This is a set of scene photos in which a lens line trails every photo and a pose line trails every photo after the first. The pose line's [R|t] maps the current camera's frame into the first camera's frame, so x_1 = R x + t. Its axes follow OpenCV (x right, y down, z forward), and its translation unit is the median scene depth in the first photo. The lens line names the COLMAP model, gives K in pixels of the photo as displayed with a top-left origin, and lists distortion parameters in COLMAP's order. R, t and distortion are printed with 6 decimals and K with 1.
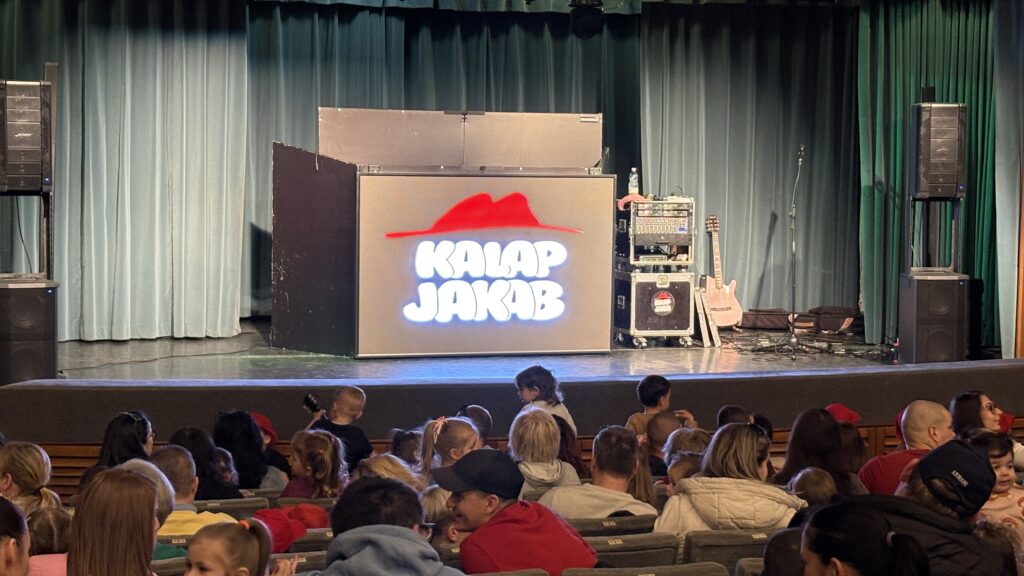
lens RADIAL K [[1900.1, 0, 512.0], [0, 1900.1, 287.5], [0, 0, 1]] dist [-0.092690, 0.000000]
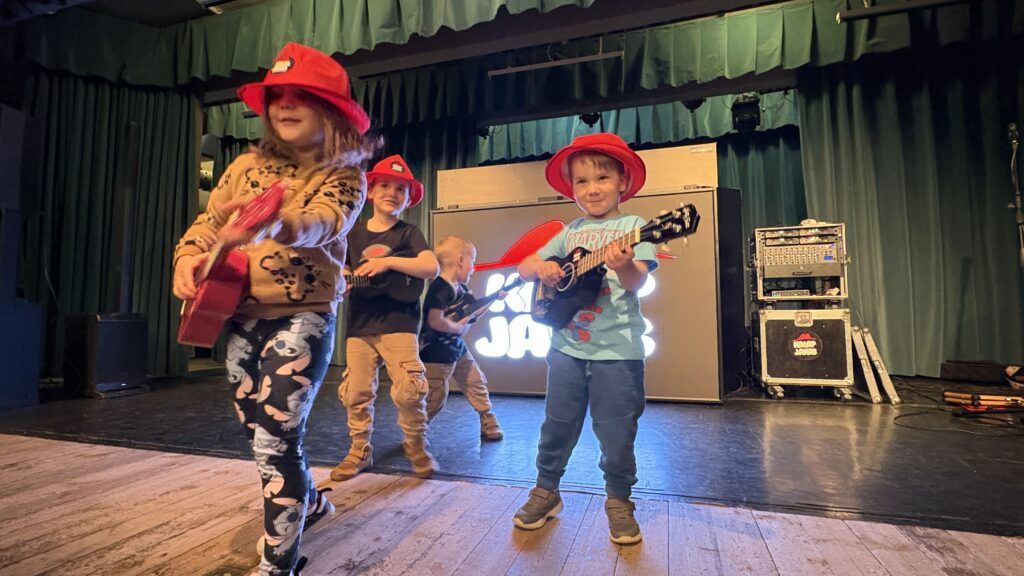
lens RADIAL K [[486.5, 0, 512.5], [0, 486.5, 286.5], [0, 0, 1]] dist [0.004383, -0.000092]
pose [[0.825938, -0.056404, -0.560933, 0.094695], [-0.022586, 0.990873, -0.132893, 0.014012], [0.563309, 0.122431, 0.817125, 0.749004]]
